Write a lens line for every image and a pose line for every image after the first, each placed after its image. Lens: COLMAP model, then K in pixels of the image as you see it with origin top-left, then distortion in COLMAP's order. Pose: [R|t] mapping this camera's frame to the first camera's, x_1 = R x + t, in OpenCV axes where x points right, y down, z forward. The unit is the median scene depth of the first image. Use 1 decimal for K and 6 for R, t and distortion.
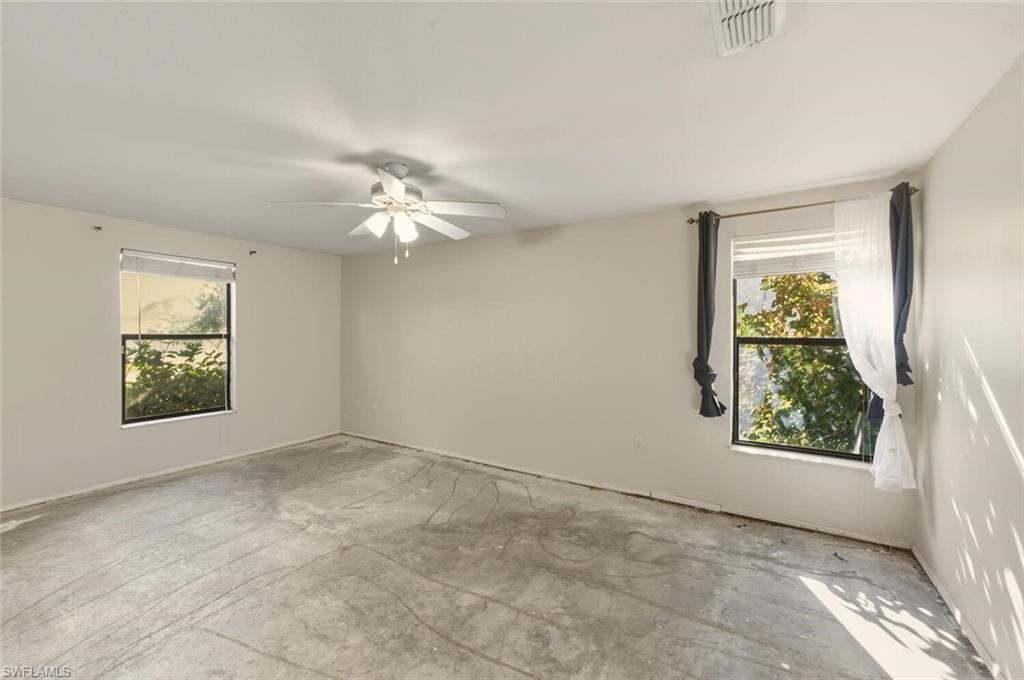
lens RADIAL K [[420.8, 0, 516.0], [0, 420.8, 338.2], [0, 0, 1]] dist [-0.006582, 0.002296]
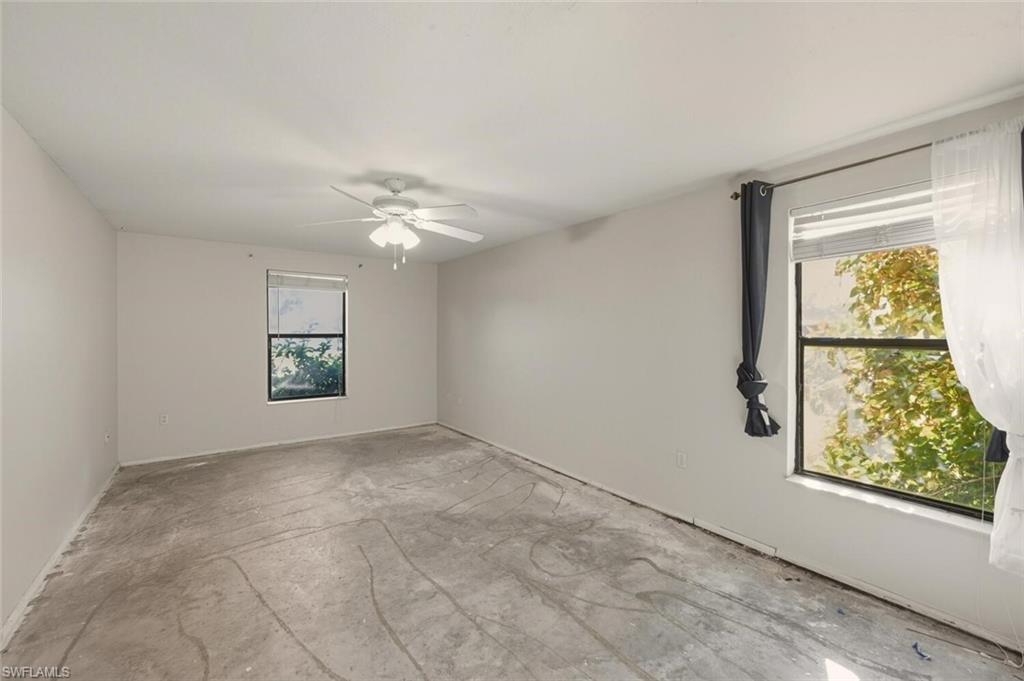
lens RADIAL K [[420.8, 0, 519.9], [0, 420.8, 338.5], [0, 0, 1]] dist [-0.006582, 0.002296]
pose [[0.925216, 0.004034, -0.379420, 0.356834], [-0.004392, 0.999990, -0.000077, 0.002086], [0.379416, 0.001738, 0.925225, 0.084581]]
